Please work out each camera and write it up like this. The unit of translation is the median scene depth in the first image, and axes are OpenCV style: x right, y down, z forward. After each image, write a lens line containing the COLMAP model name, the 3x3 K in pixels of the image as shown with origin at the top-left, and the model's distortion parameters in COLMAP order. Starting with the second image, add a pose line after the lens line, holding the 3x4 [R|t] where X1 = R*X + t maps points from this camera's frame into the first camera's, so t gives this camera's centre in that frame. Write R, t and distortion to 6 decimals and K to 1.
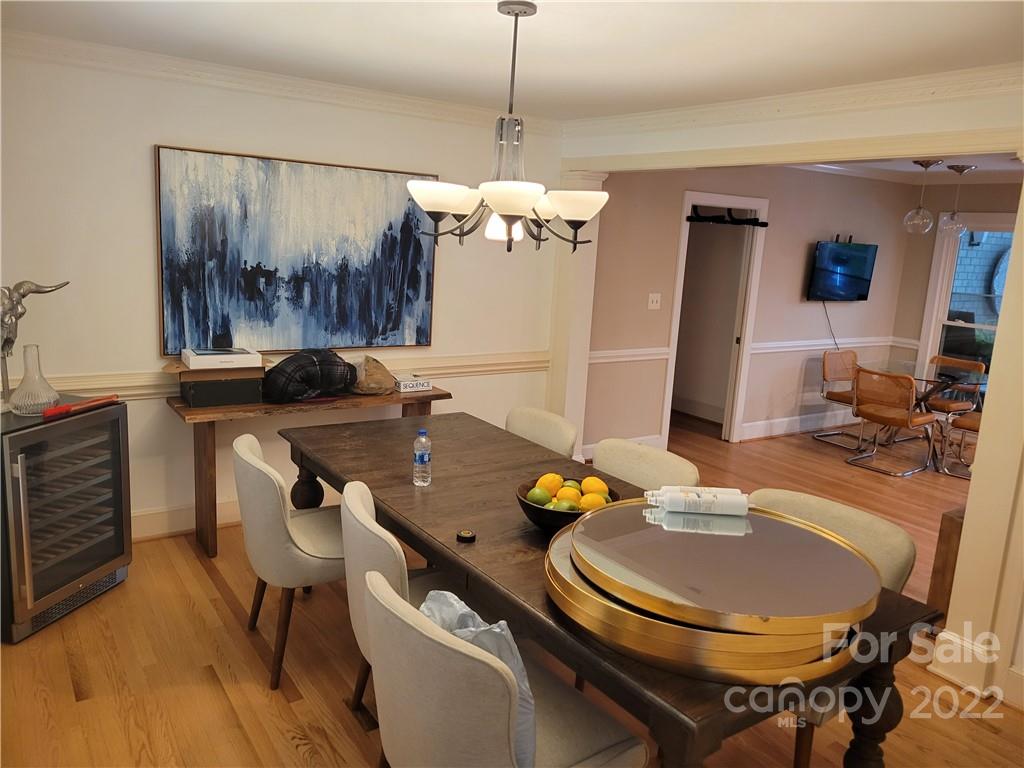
lens RADIAL K [[767.3, 0, 510.9], [0, 767.3, 376.7], [0, 0, 1]] dist [0.041038, -0.011399]
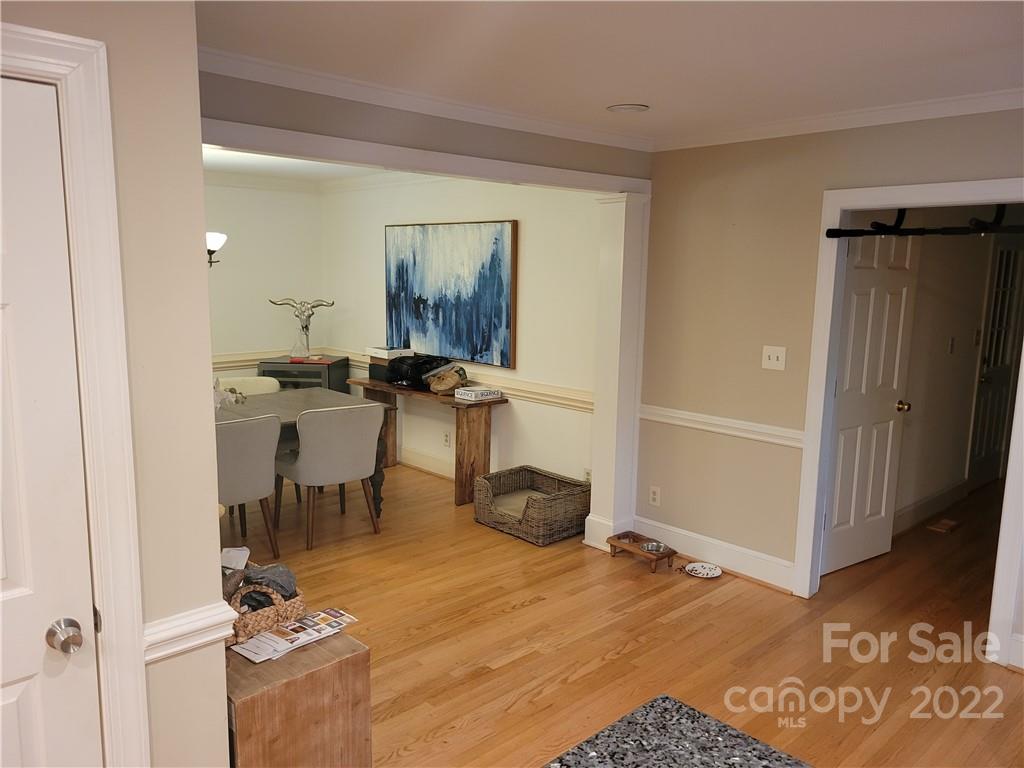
lens RADIAL K [[767.3, 0, 512.9], [0, 767.3, 390.5], [0, 0, 1]] dist [0.041038, -0.011399]
pose [[0.163946, 0.103929, -0.980979, 1.067888], [-0.191763, 0.978822, 0.071652, -0.095591], [0.967651, 0.176368, 0.180404, 0.845630]]
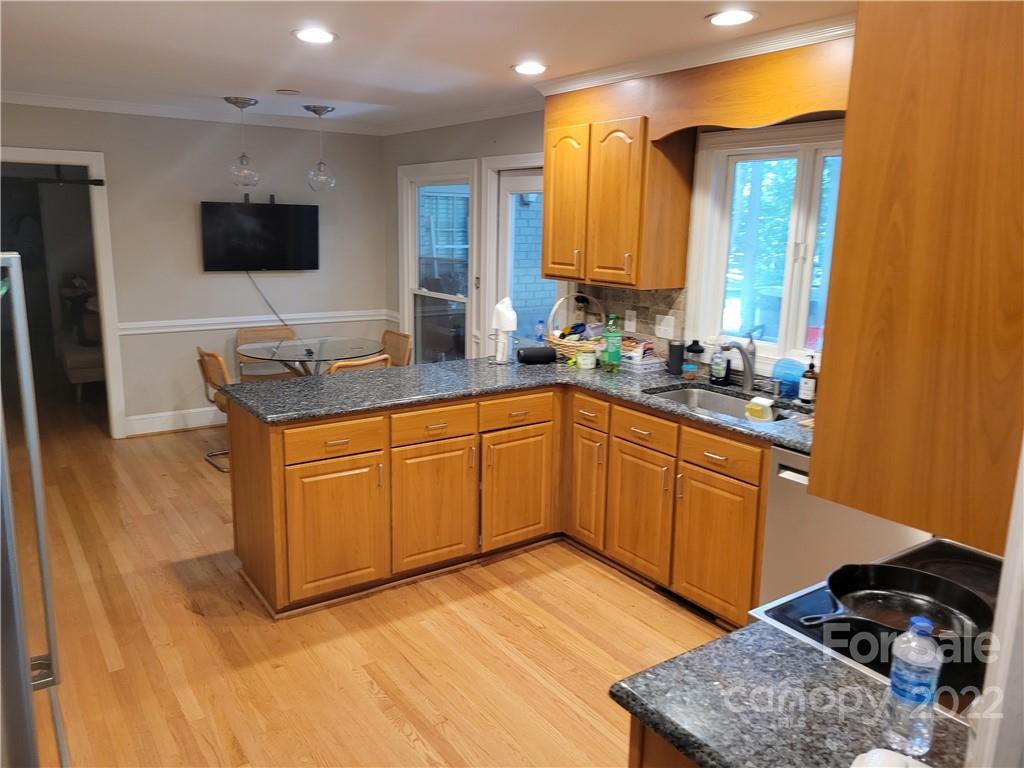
lens RADIAL K [[767.3, 0, 497.9], [0, 767.3, 377.4], [0, 0, 1]] dist [0.041038, -0.011399]
pose [[0.999172, -0.040526, 0.003483, 1.058104], [0.040461, 0.999040, 0.016819, 0.028673], [-0.004162, -0.016664, 0.999852, 0.194226]]
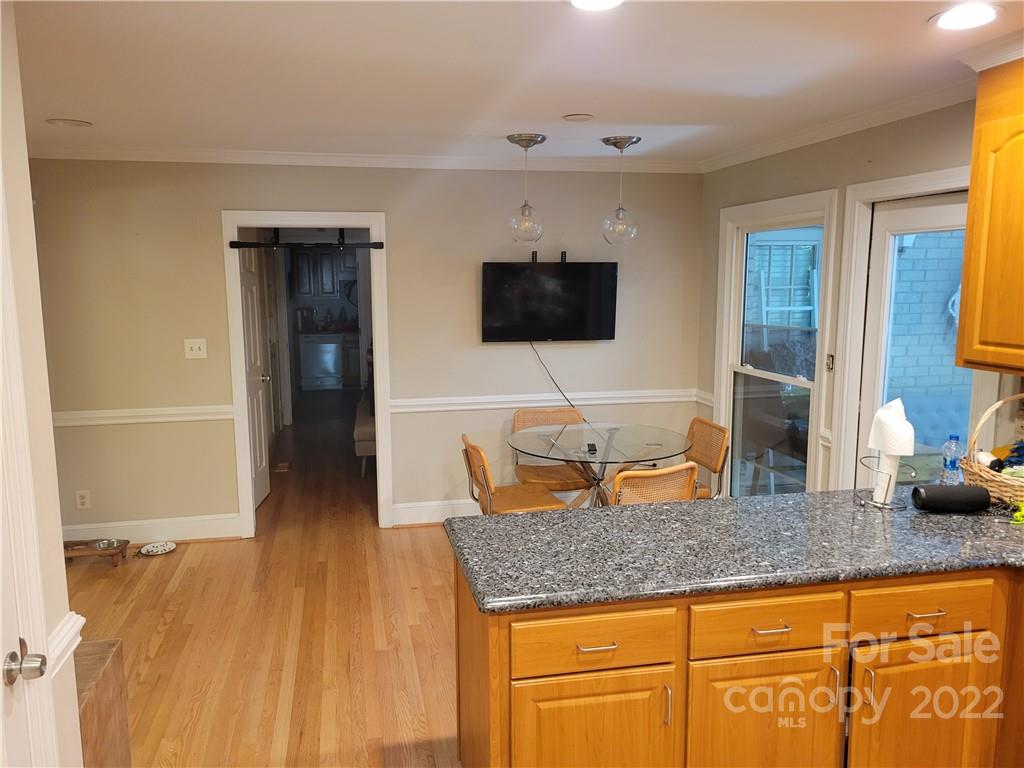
lens RADIAL K [[767.3, 0, 497.7], [0, 767.3, 384.4], [0, 0, 1]] dist [0.041038, -0.011399]
pose [[0.922747, -0.006897, -0.385344, 1.024857], [-0.013915, 0.998592, -0.051193, -0.029704], [0.385155, 0.052600, 0.921352, 0.483011]]
